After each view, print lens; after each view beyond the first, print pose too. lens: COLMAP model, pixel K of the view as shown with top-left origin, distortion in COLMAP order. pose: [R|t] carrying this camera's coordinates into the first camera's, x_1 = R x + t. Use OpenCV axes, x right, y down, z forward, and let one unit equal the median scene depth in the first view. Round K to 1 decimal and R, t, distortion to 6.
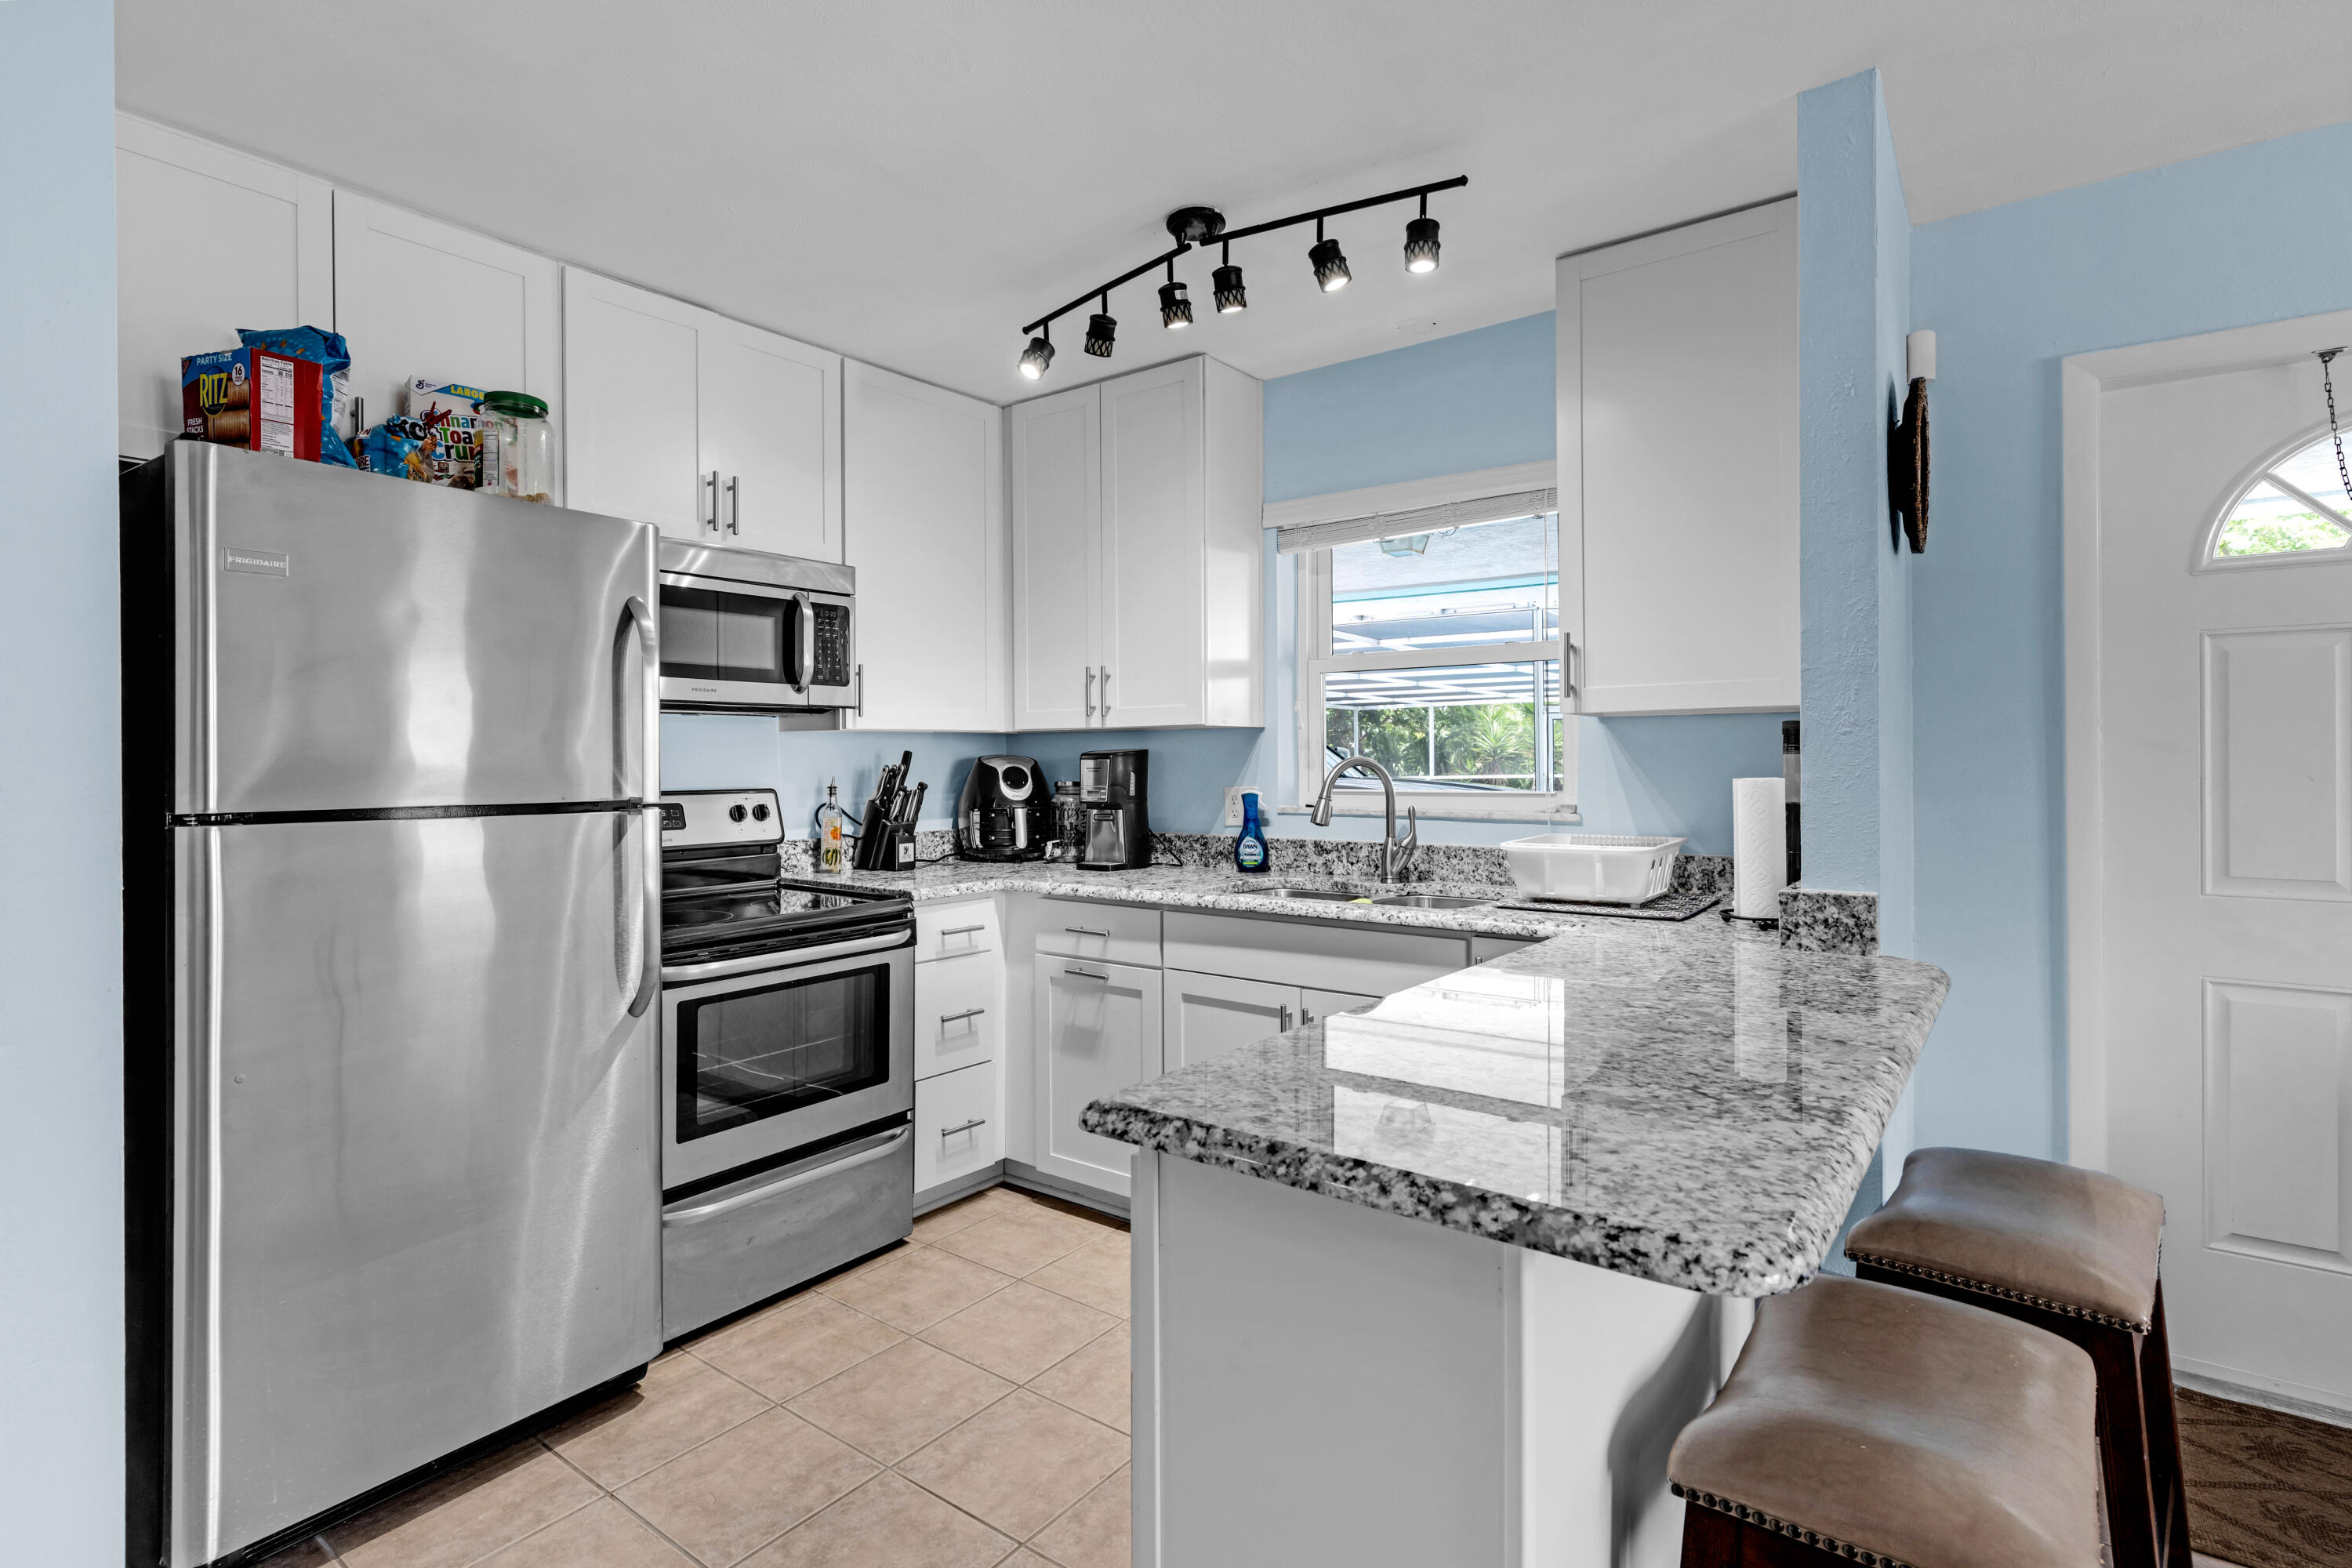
lens RADIAL K [[1142.8, 0, 1183.5], [0, 1142.8, 756.9], [0, 0, 1]] dist [0.001782, 0.000981]
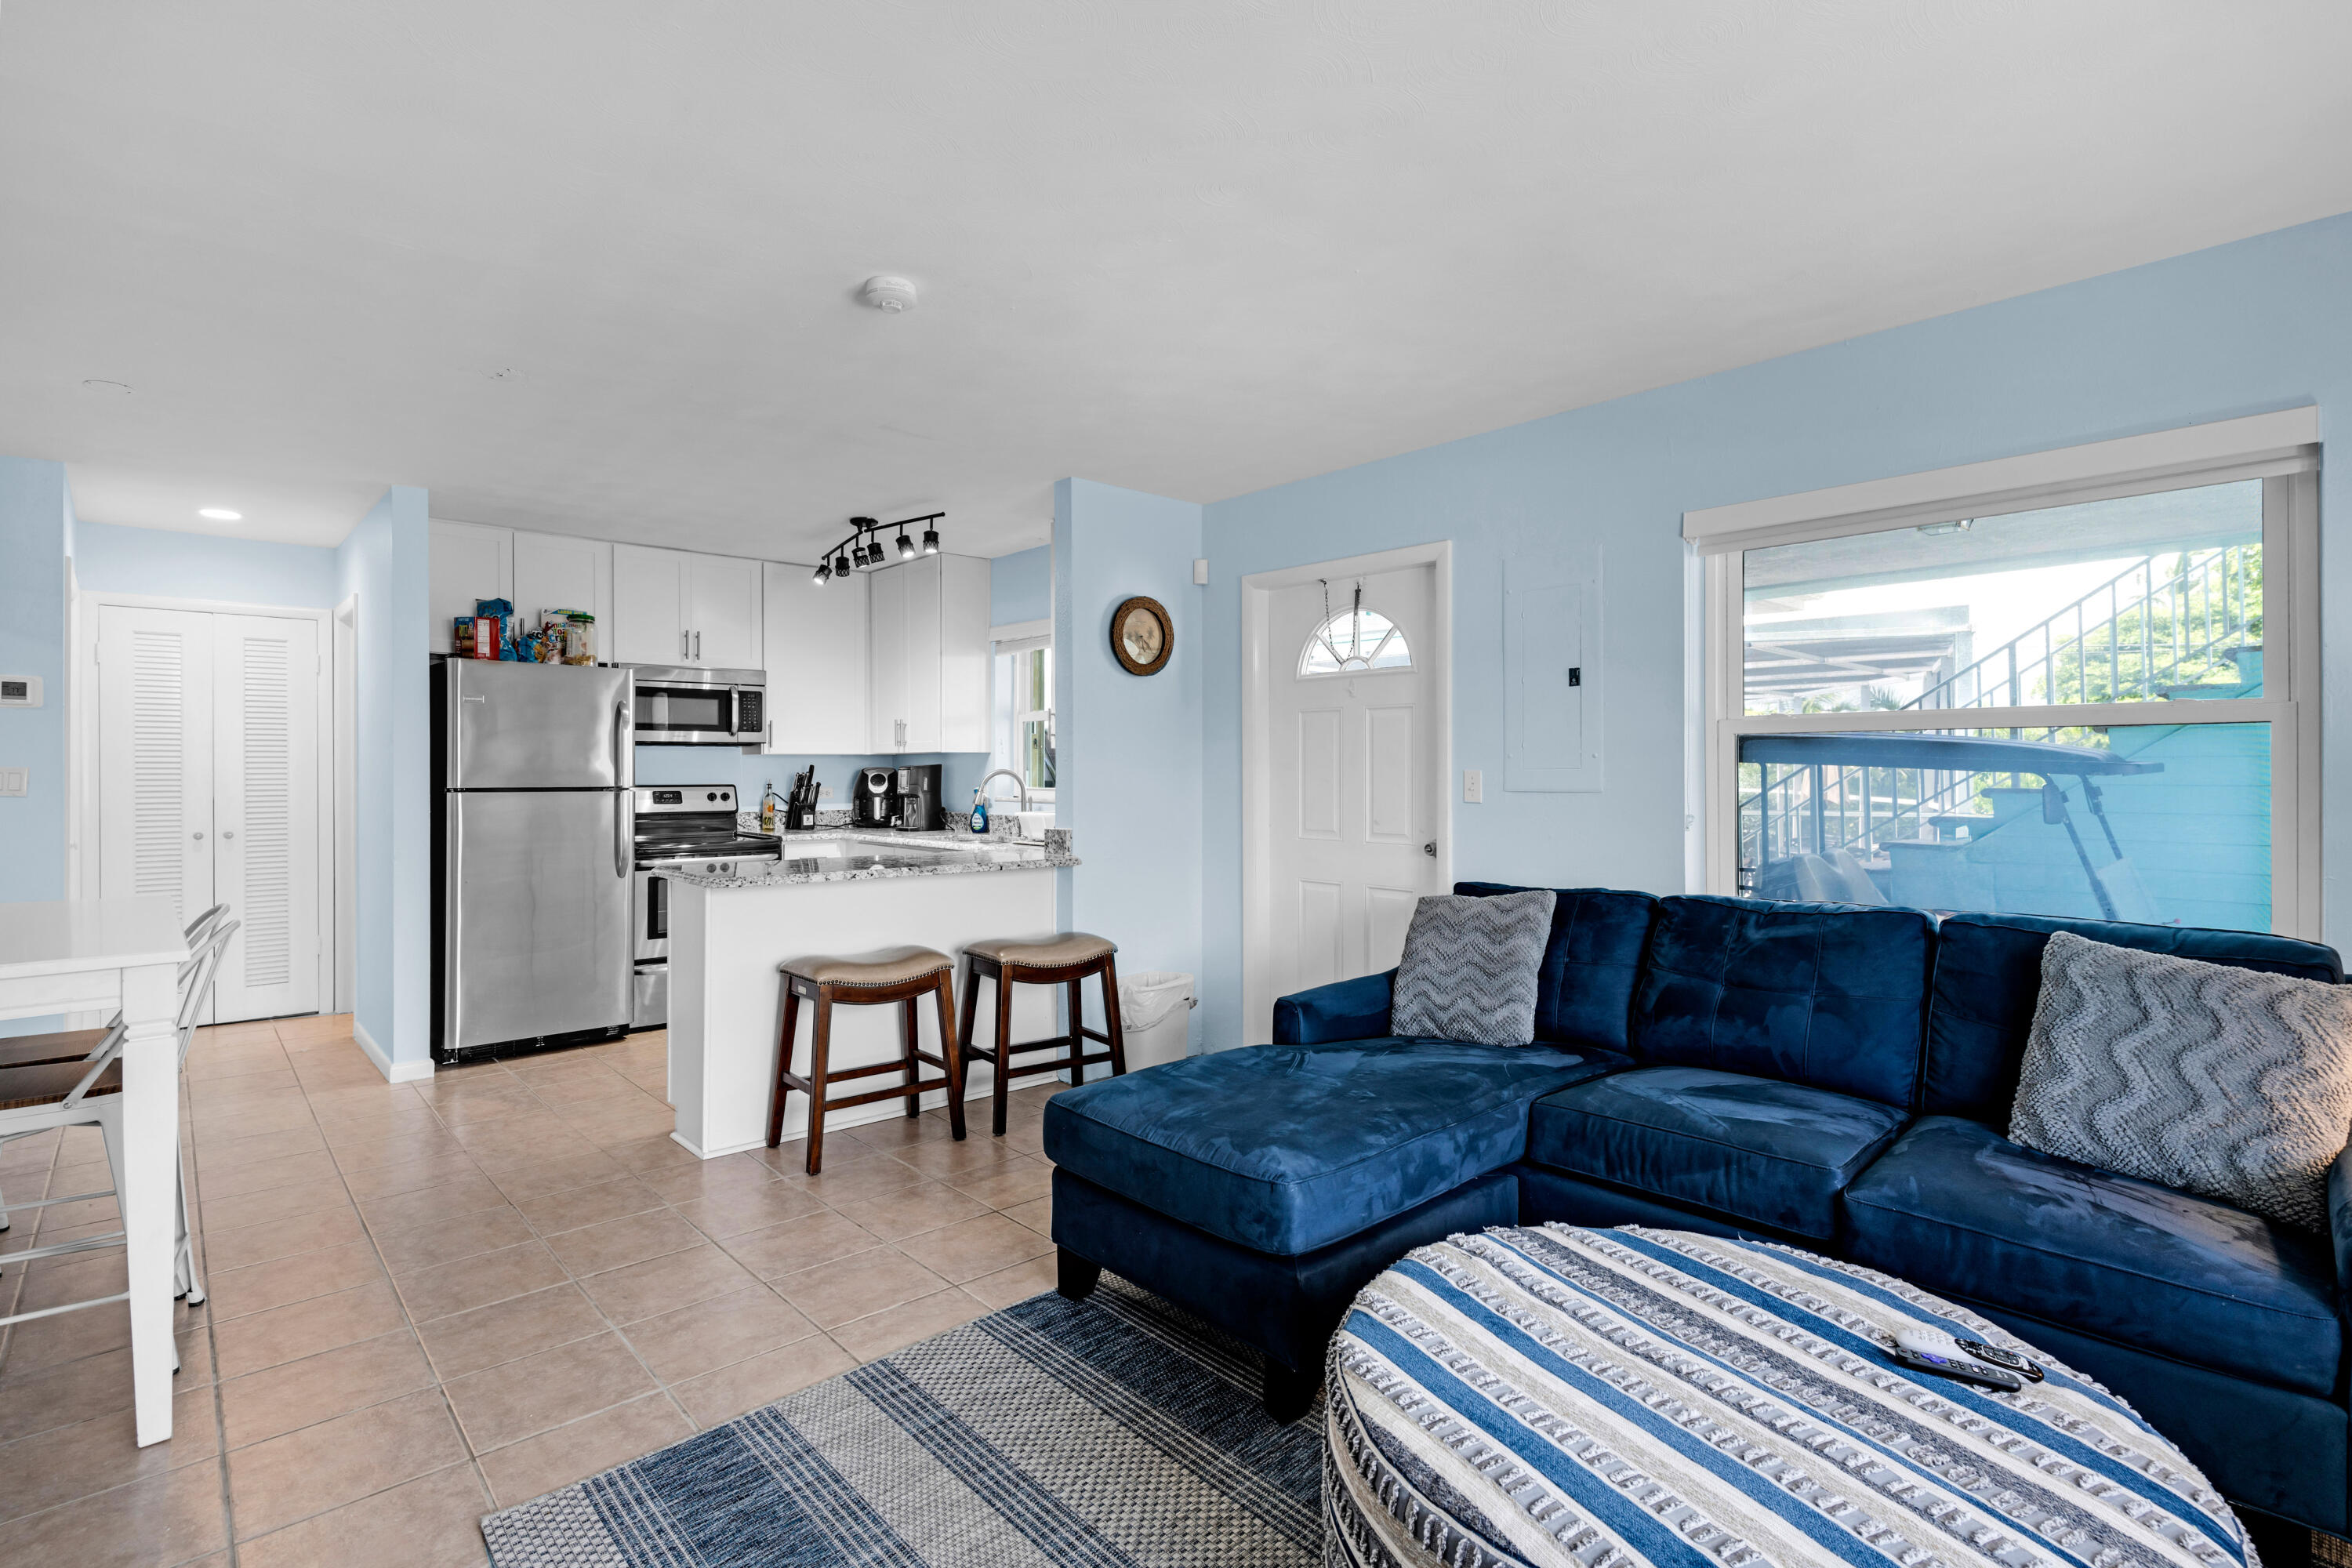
lens RADIAL K [[1124.2, 0, 1169.8], [0, 1124.2, 769.3], [0, 0, 1]] dist [0.003409, 0.000384]
pose [[0.979872, 0.004183, -0.199583, 0.814099], [-0.003820, 0.999990, 0.002201, -0.005537], [0.199590, -0.001395, 0.979878, -0.784024]]
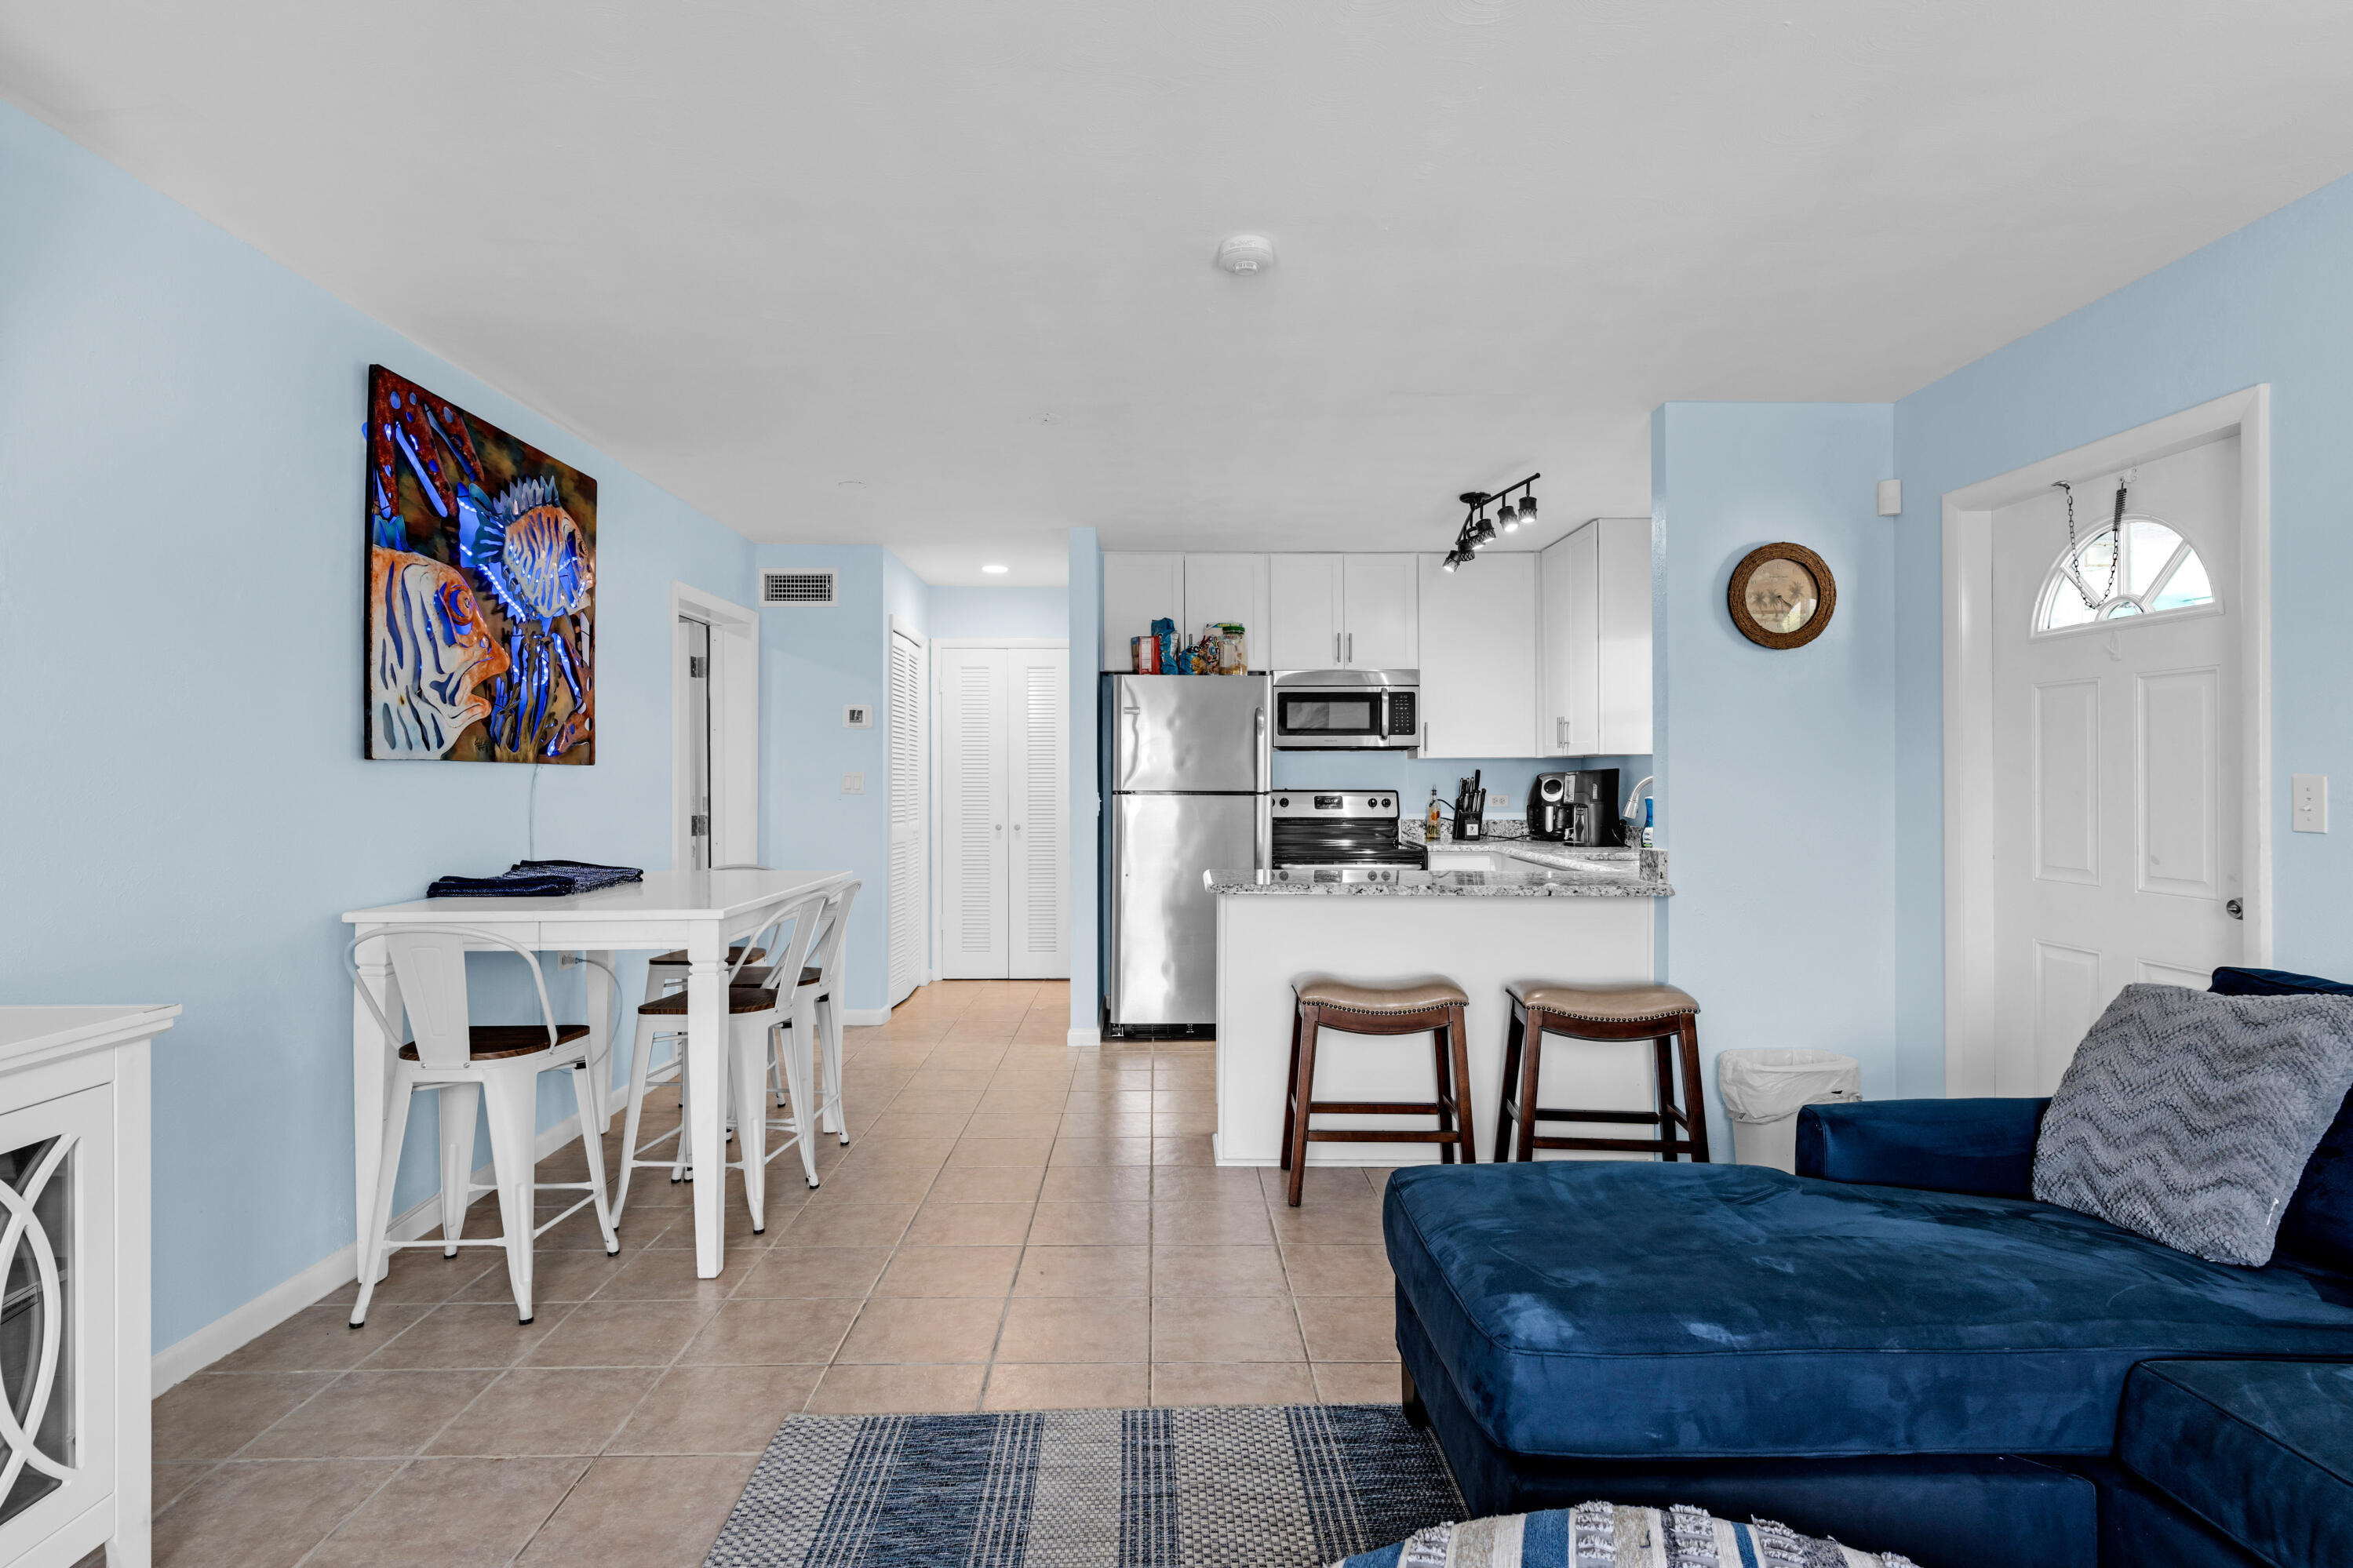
lens RADIAL K [[1223.1, 0, 1164.2], [0, 1223.1, 767.7], [0, 0, 1]] dist [0.002793, 0.000482]
pose [[0.601330, 0.000409, -0.799001, 1.092682], [-0.002552, 0.999996, -0.001409, -0.005383], [0.798997, 0.002886, 0.601329, -0.535659]]
